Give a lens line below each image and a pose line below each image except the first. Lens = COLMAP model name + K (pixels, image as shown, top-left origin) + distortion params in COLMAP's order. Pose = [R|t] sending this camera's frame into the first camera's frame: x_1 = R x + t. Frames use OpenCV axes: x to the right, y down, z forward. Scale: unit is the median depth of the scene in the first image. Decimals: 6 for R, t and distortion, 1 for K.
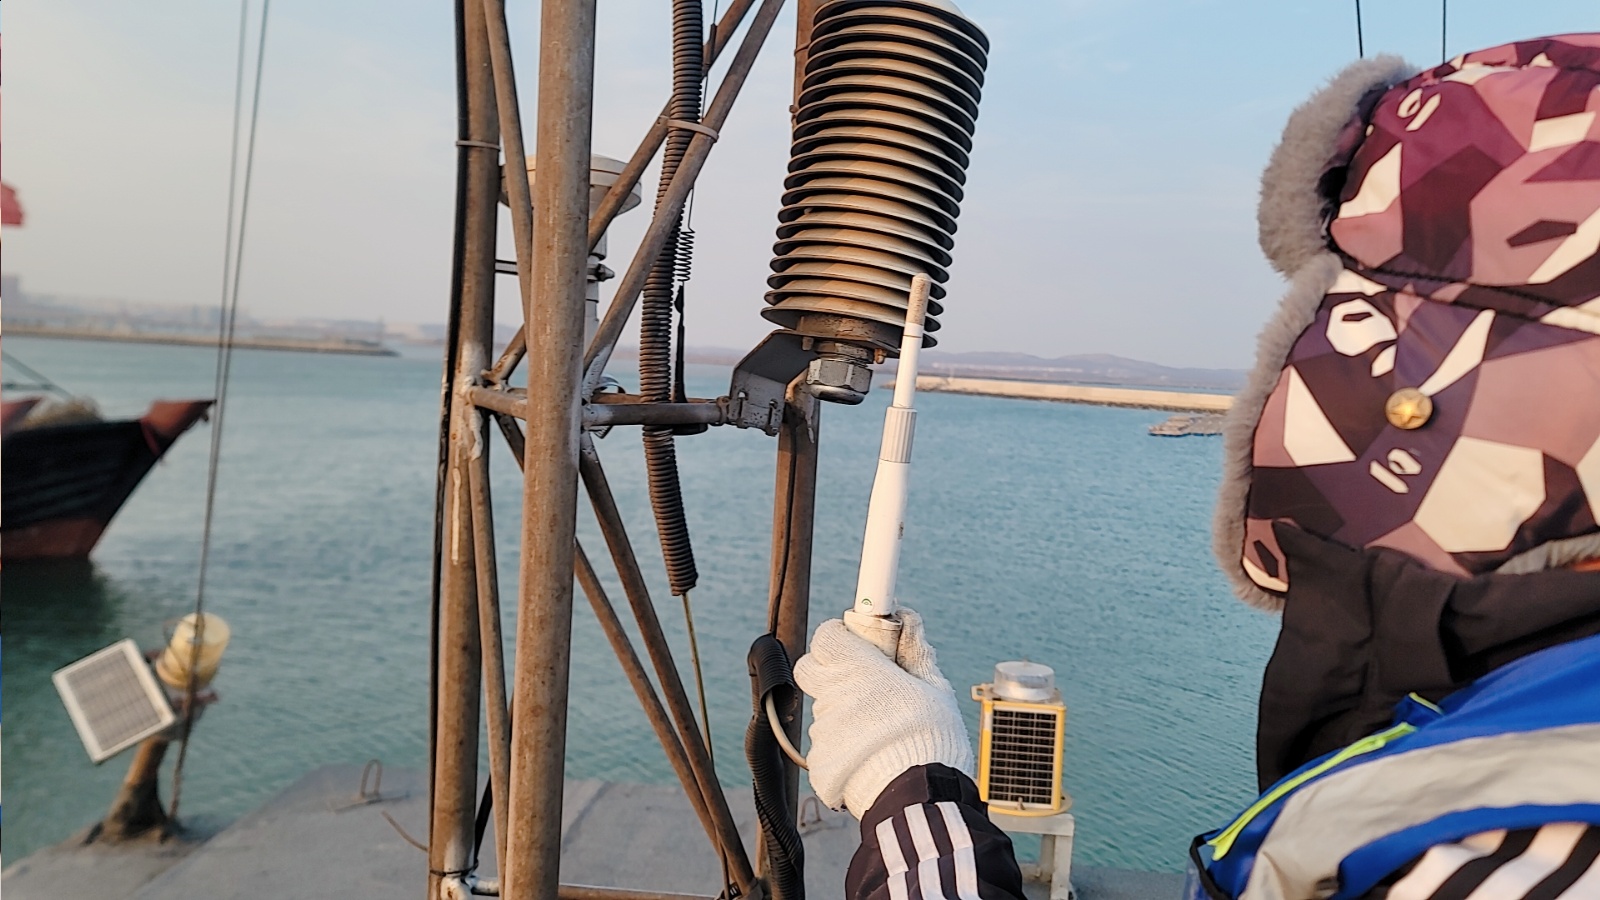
lens RADIAL K [[1311.3, 0, 800.4], [0, 1311.3, 483.1], [0, 0, 1]] dist [0.065543, -0.005315]
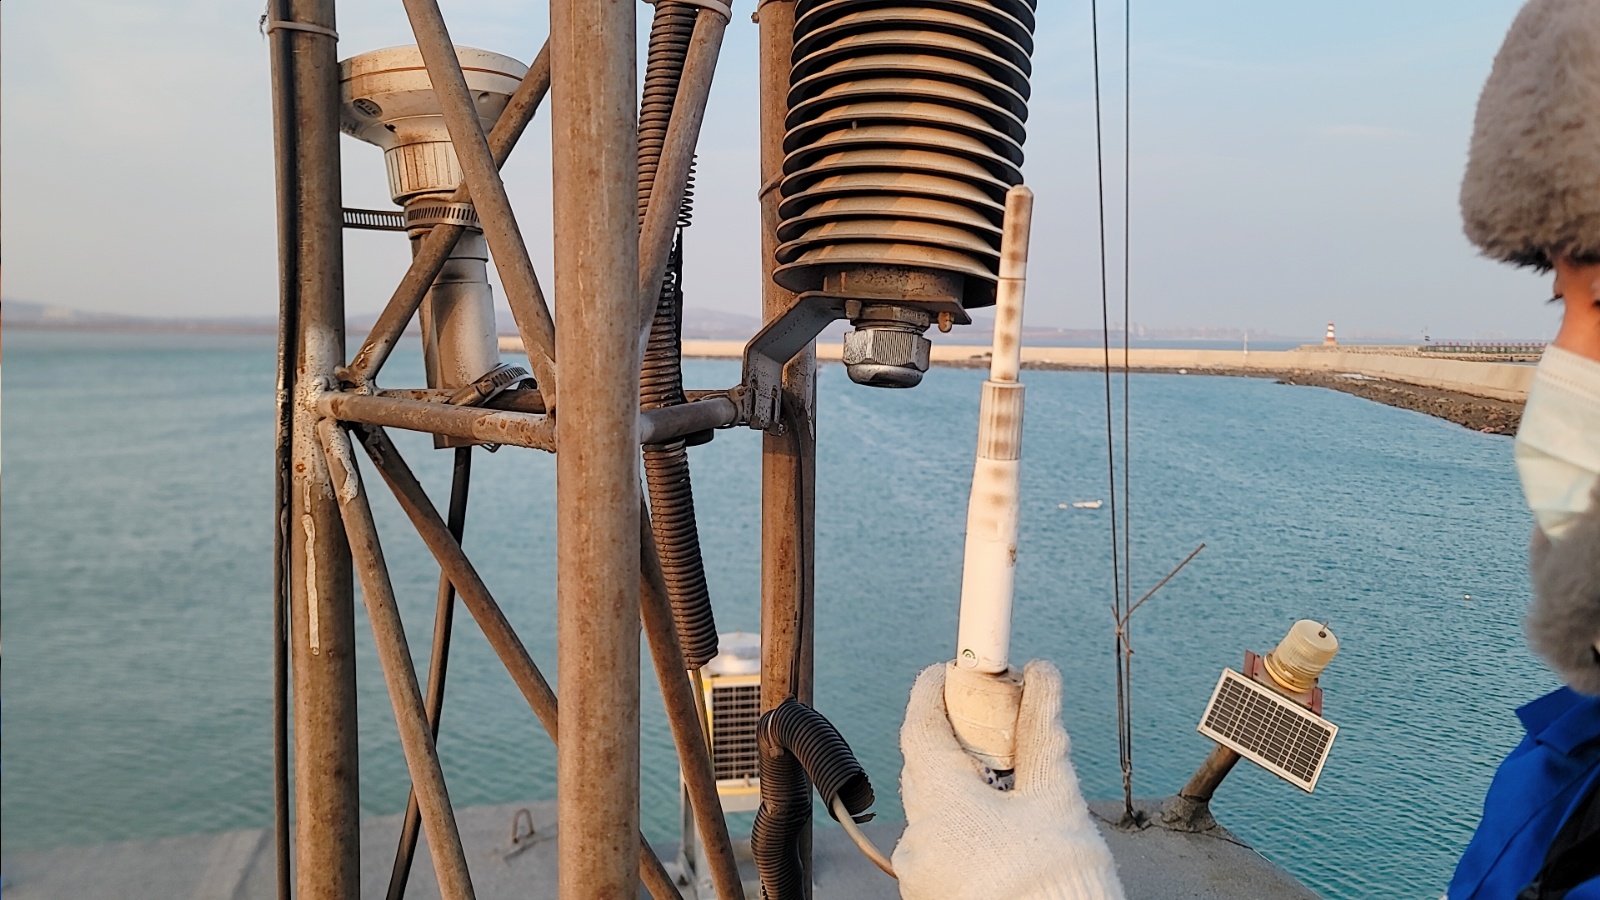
lens RADIAL K [[1311.3, 0, 800.4], [0, 1311.3, 483.1], [0, 0, 1]] dist [0.065543, -0.005315]
pose [[0.950452, -0.081836, 0.299907, -0.227246], [0.072144, 0.996455, 0.043267, -0.039036], [-0.302385, -0.019487, 0.952987, 0.279715]]
